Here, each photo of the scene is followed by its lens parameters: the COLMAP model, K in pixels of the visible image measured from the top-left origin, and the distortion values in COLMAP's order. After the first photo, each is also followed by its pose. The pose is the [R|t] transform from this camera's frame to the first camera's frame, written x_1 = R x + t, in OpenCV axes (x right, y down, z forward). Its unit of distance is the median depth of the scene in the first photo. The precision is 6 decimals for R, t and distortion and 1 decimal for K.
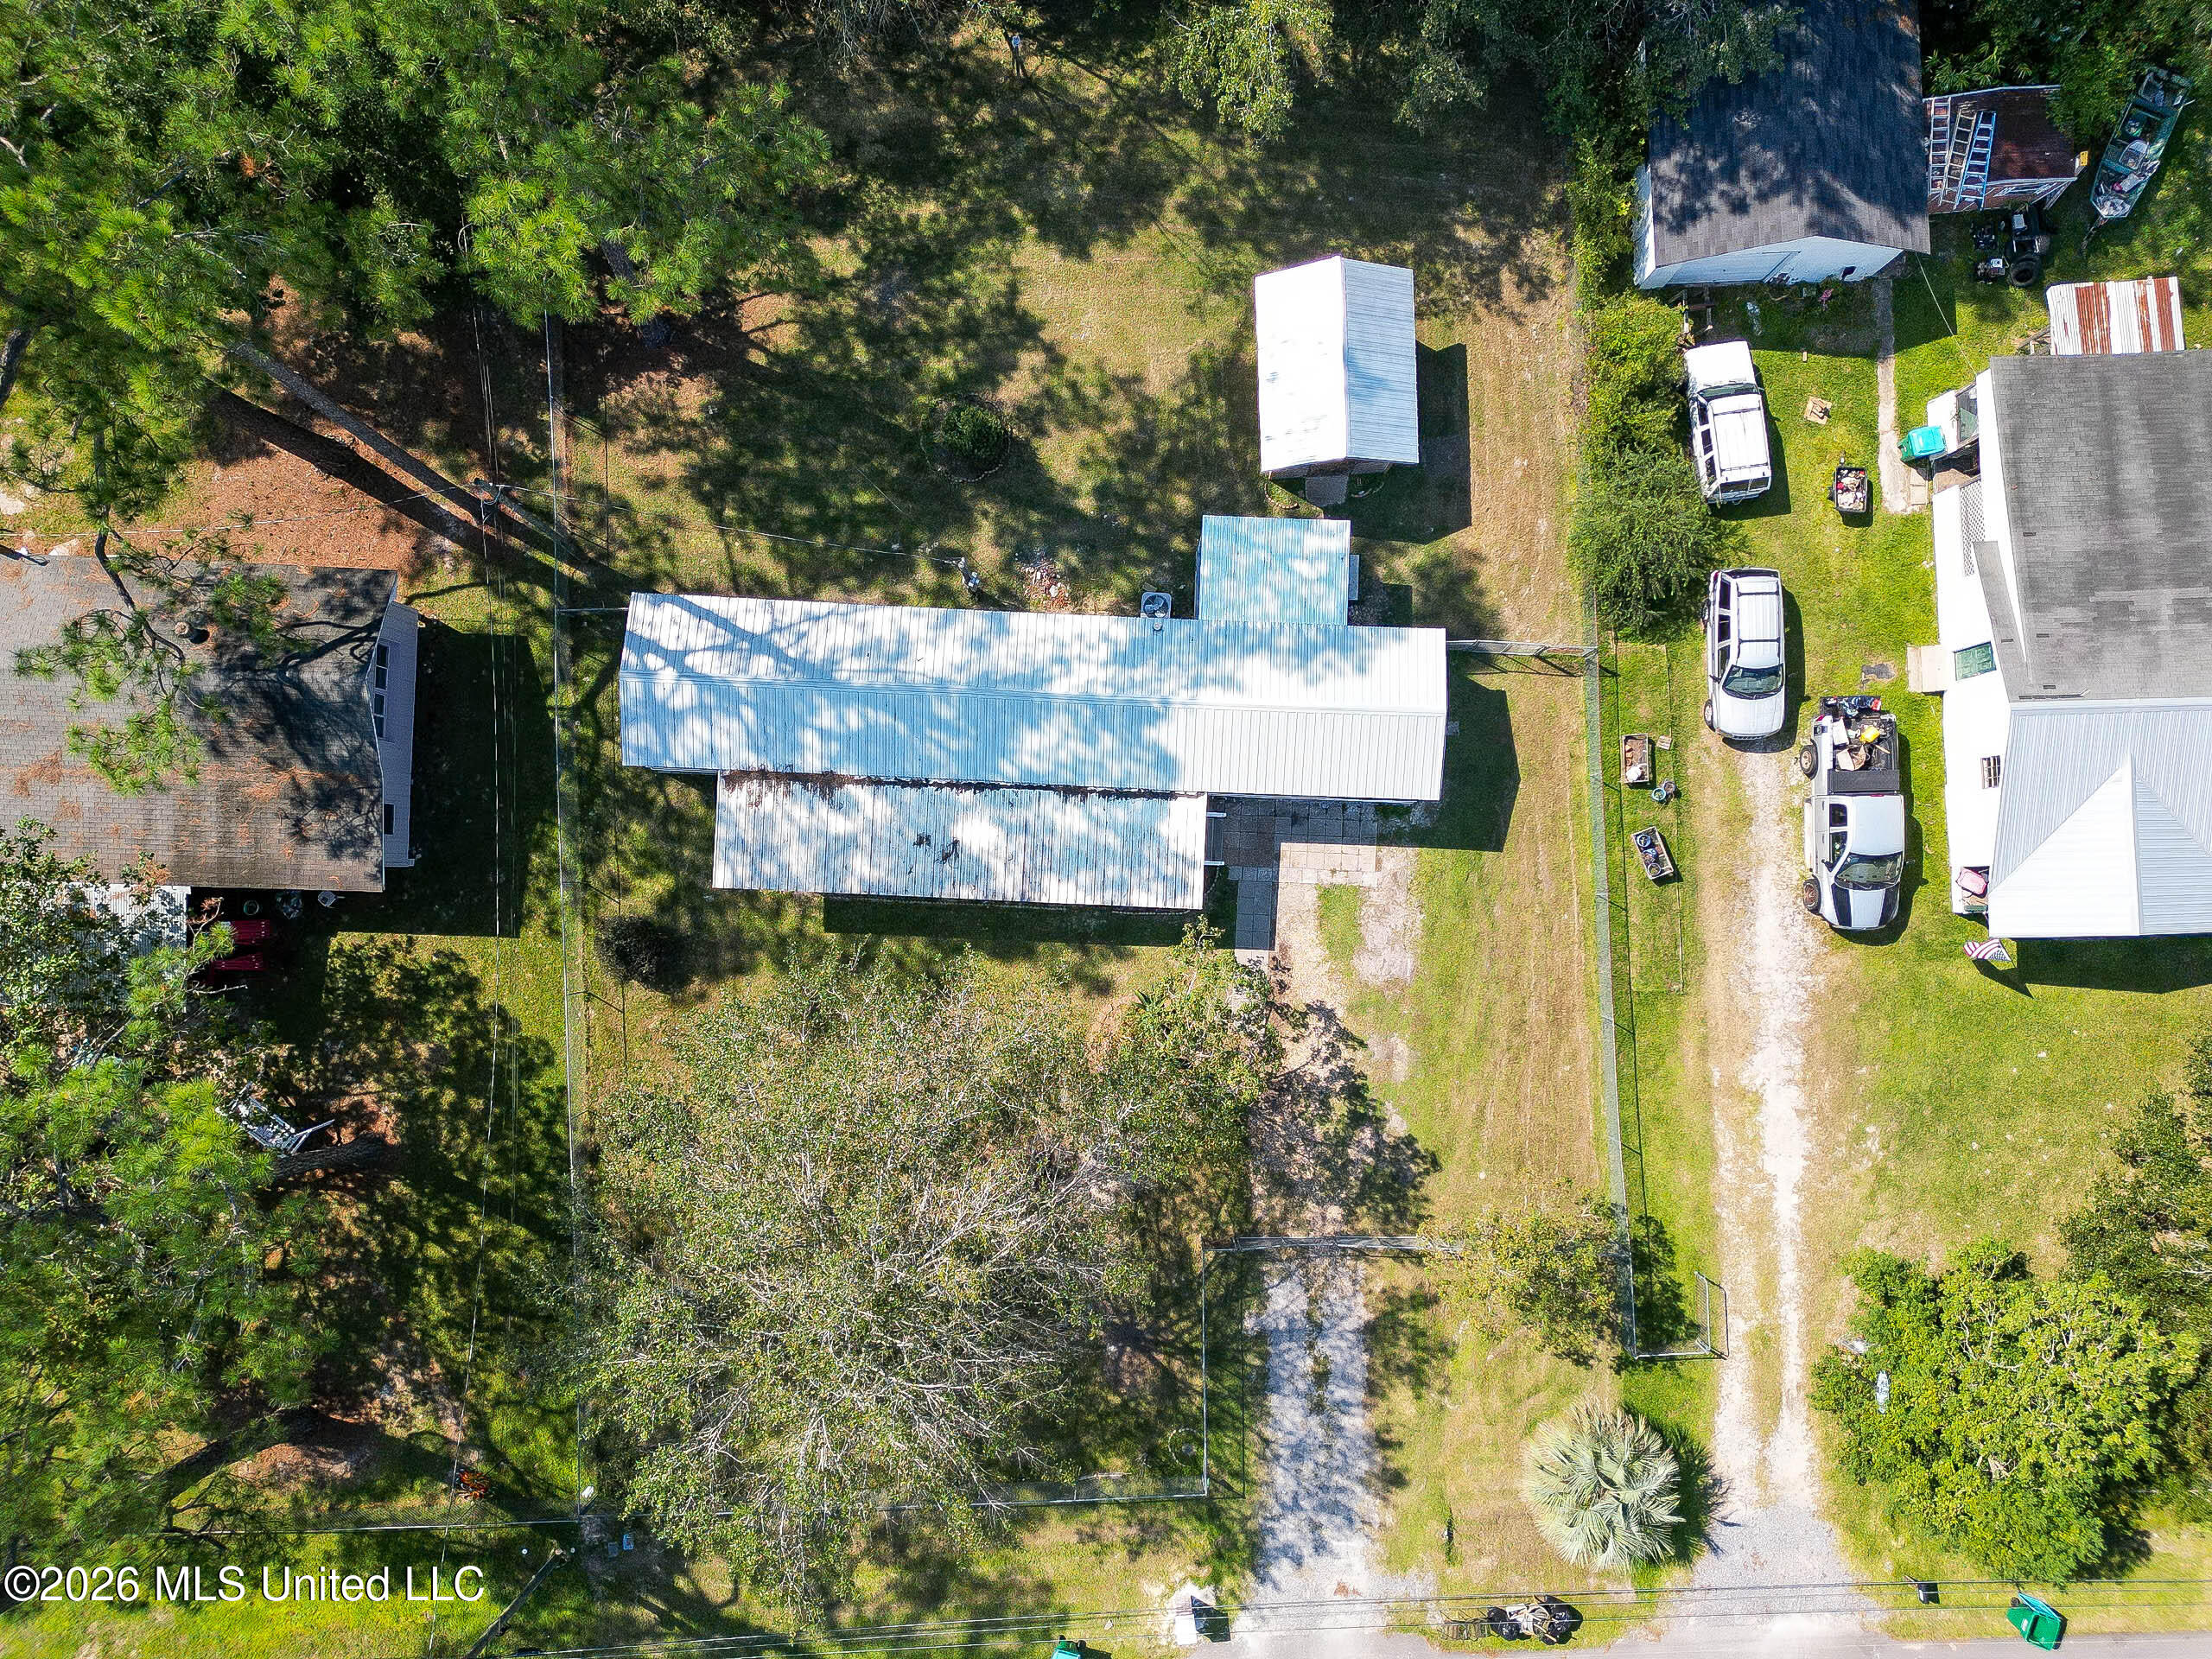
lens RADIAL K [[1586.5, 0, 1106.6], [0, 1586.5, 820.6], [0, 0, 1]] dist [0.100537, -0.110194]
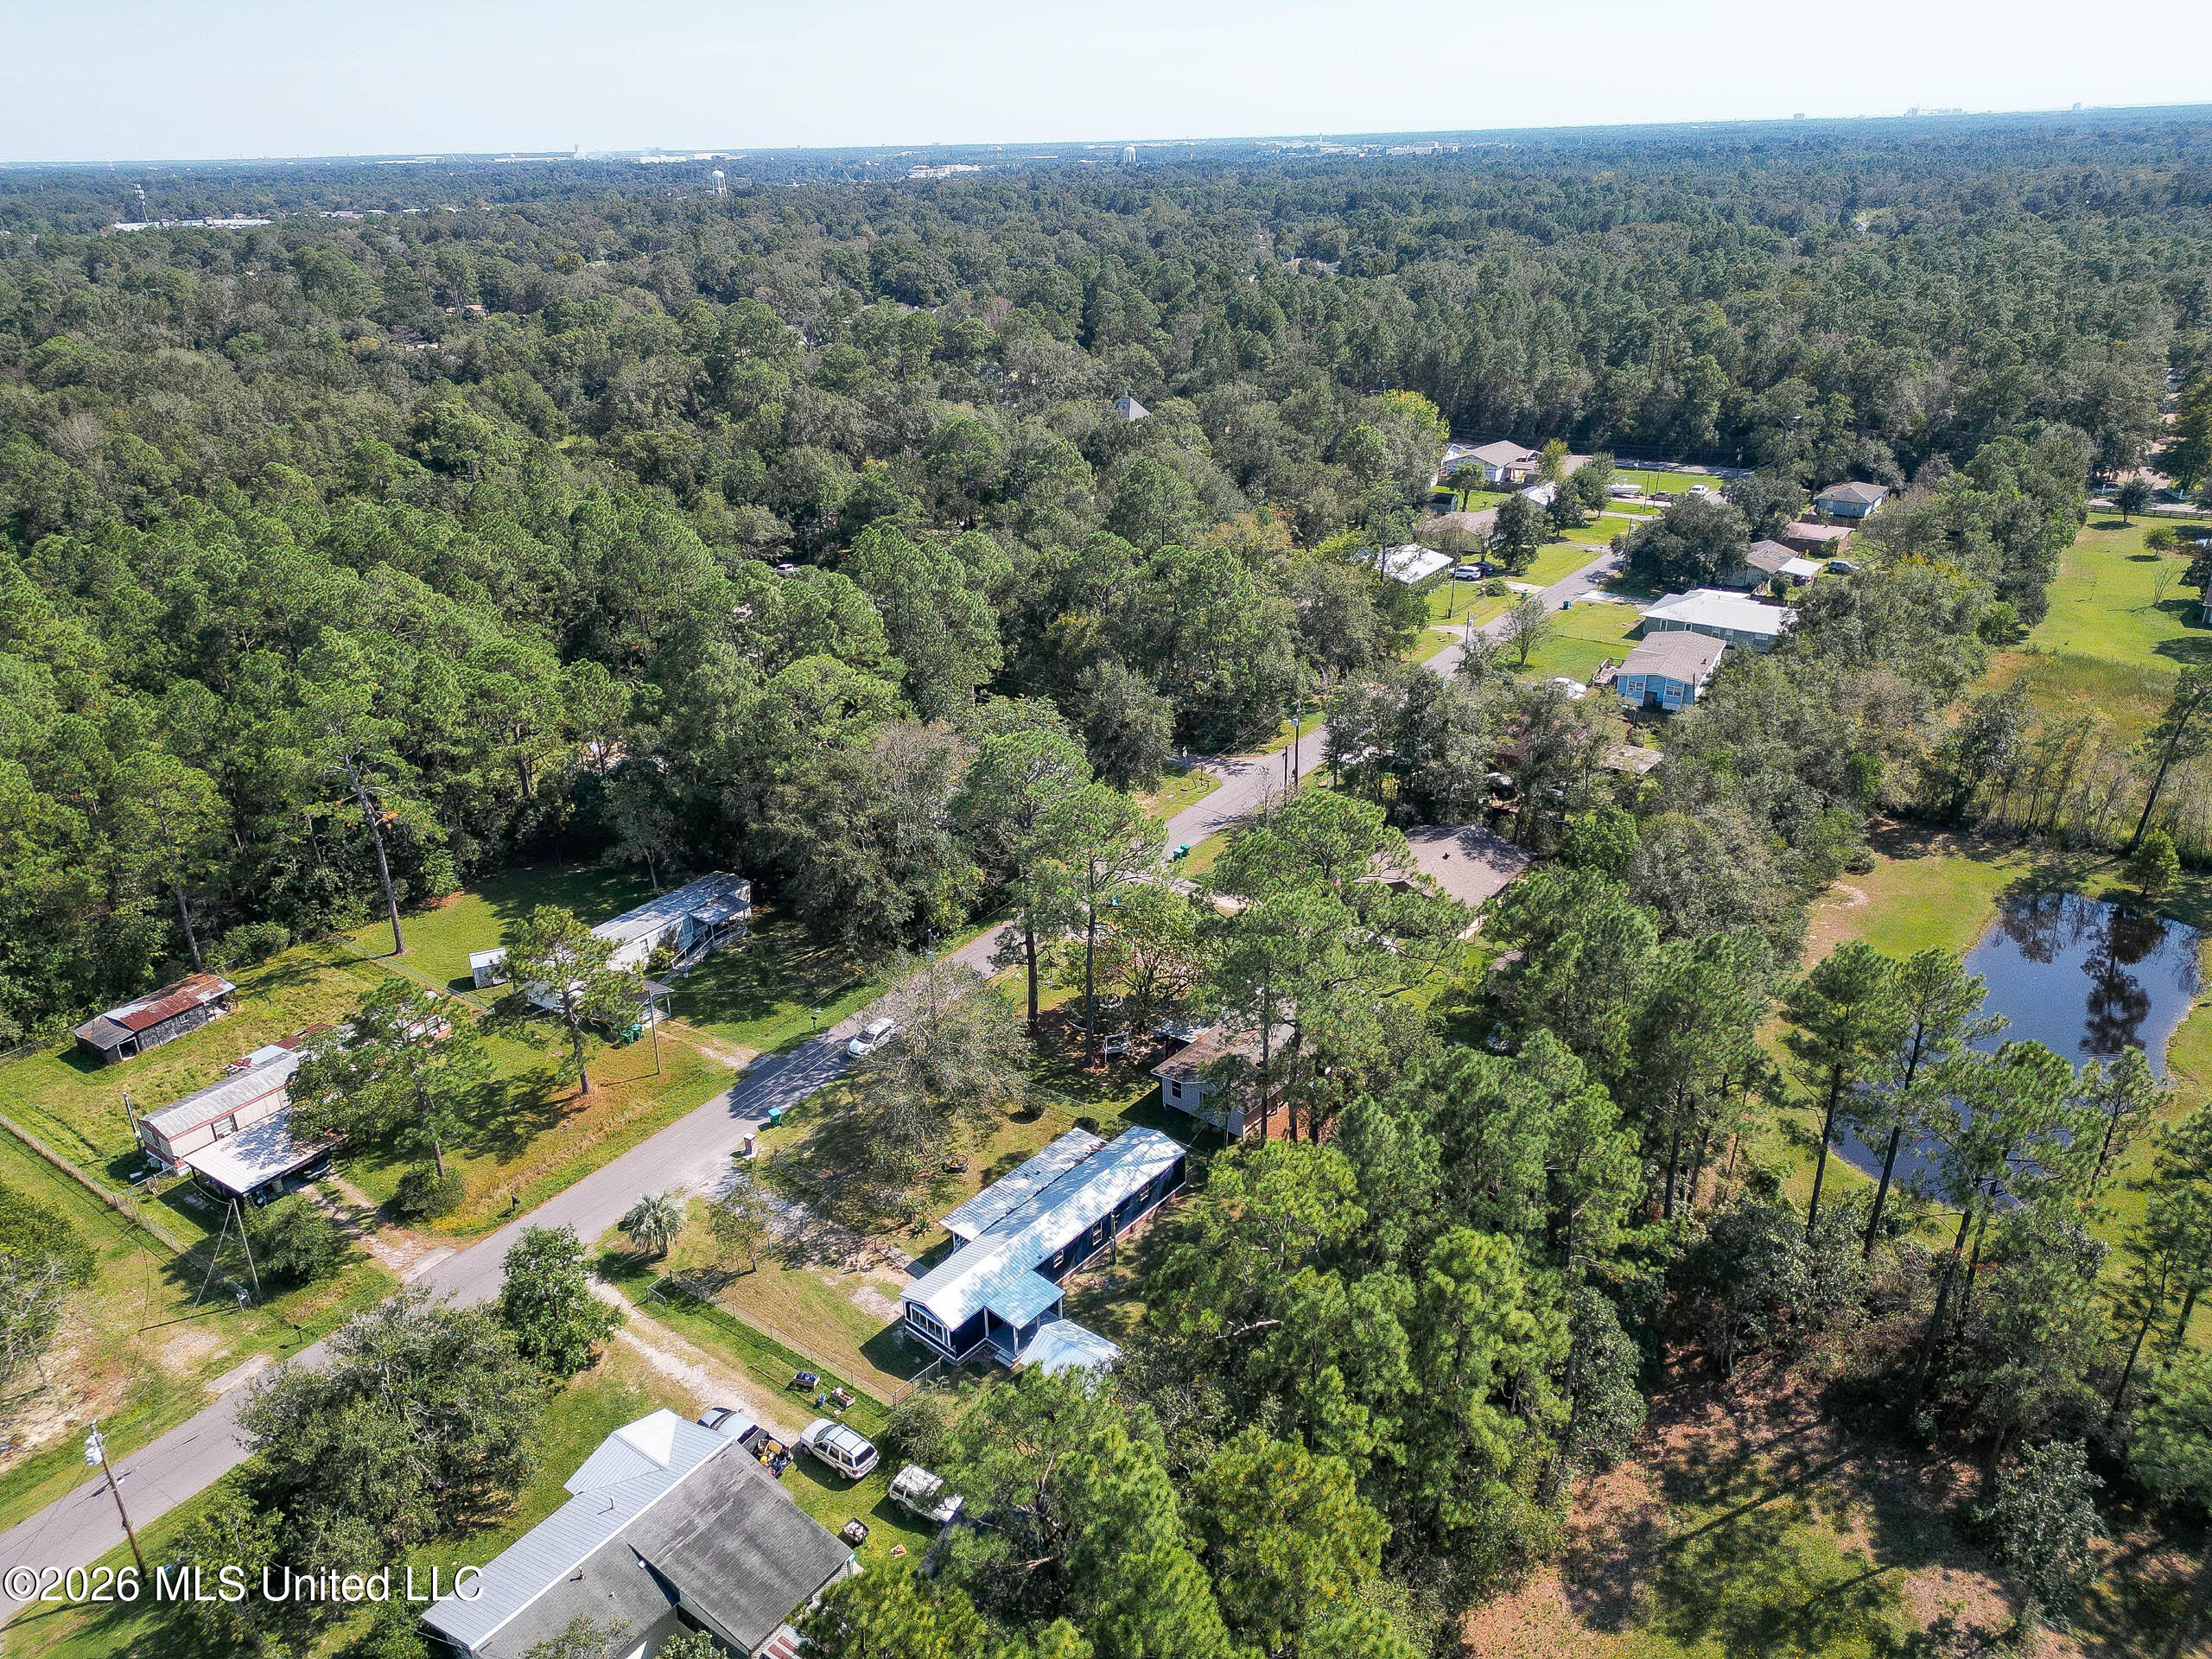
lens RADIAL K [[1545.3, 0, 1106.0], [0, 1545.3, 829.5], [0, 0, 1]] dist [0.091072, -0.102326]
pose [[-0.624152, 0.338648, -0.704097, 1.259504], [-0.778886, -0.198858, 0.594805, -1.321043], [0.061414, 0.919659, 0.387886, -0.400619]]
